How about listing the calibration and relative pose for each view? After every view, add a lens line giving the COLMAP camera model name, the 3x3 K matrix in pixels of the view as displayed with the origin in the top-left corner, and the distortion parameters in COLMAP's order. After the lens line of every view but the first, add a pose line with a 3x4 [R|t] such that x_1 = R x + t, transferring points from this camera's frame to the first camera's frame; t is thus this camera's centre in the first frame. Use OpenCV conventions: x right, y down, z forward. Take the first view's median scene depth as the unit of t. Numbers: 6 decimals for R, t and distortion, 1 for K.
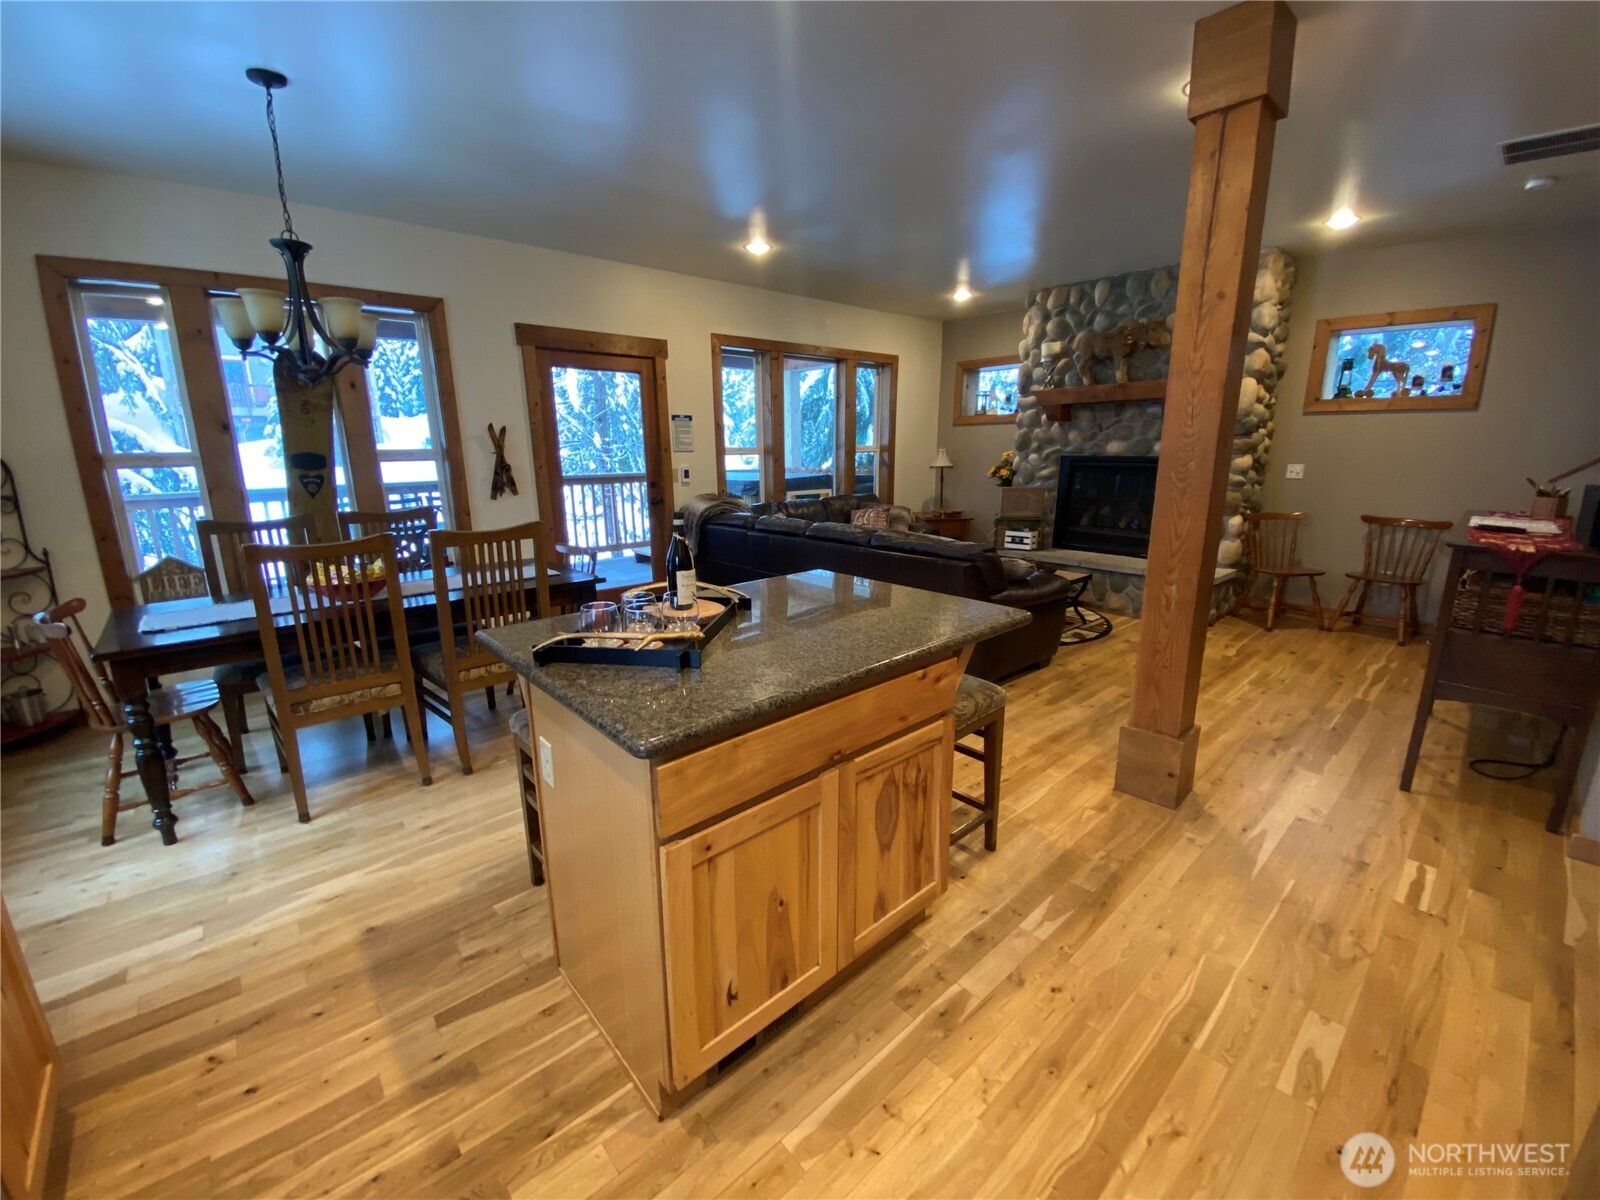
lens RADIAL K [[664.7, 0, 800.0], [0, 664.7, 600.0], [0, 0, 1]] dist [-0.000923, -0.000112]
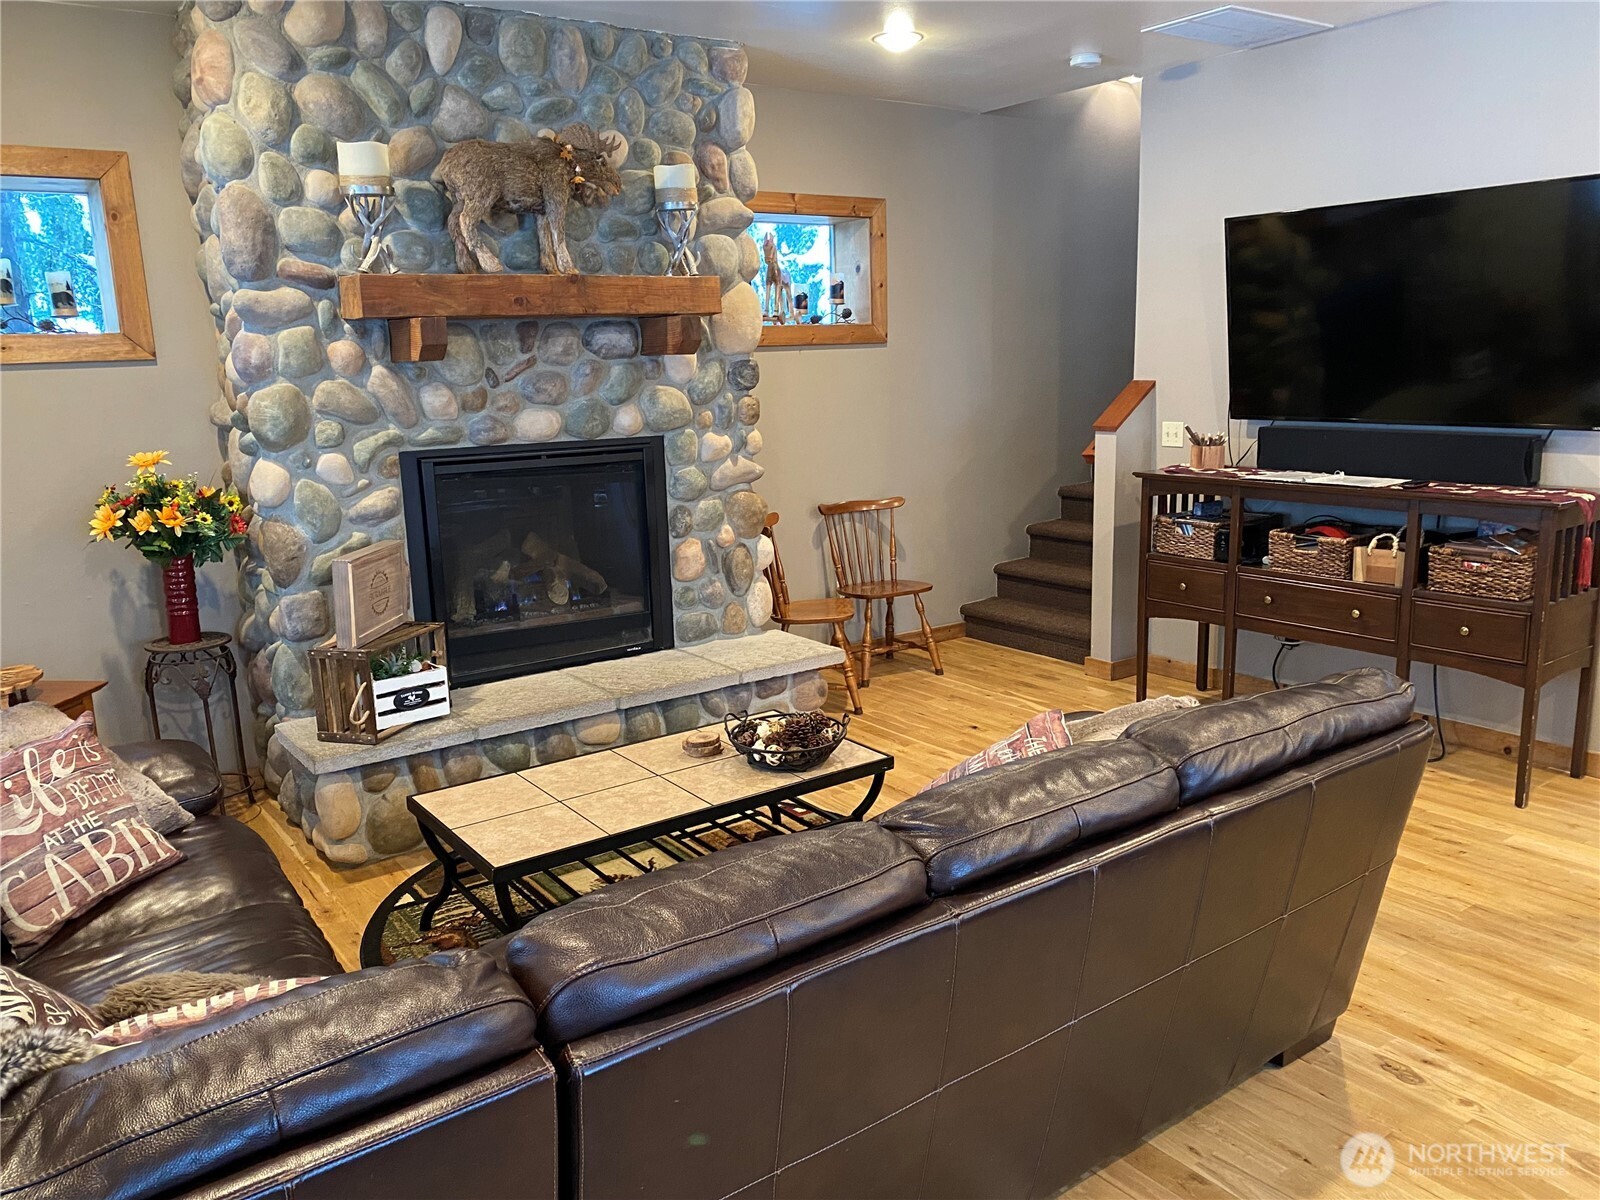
lens RADIAL K [[1218.8, 0, 800.0], [0, 1218.8, 600.0], [0, 0, 1]] dist [-0.002585, -0.005098]
pose [[0.112503, -0.197488, 0.973828, -0.273565], [0.248004, 0.954614, 0.164940, -0.202945], [-0.962204, 0.222957, 0.156374, 0.723183]]
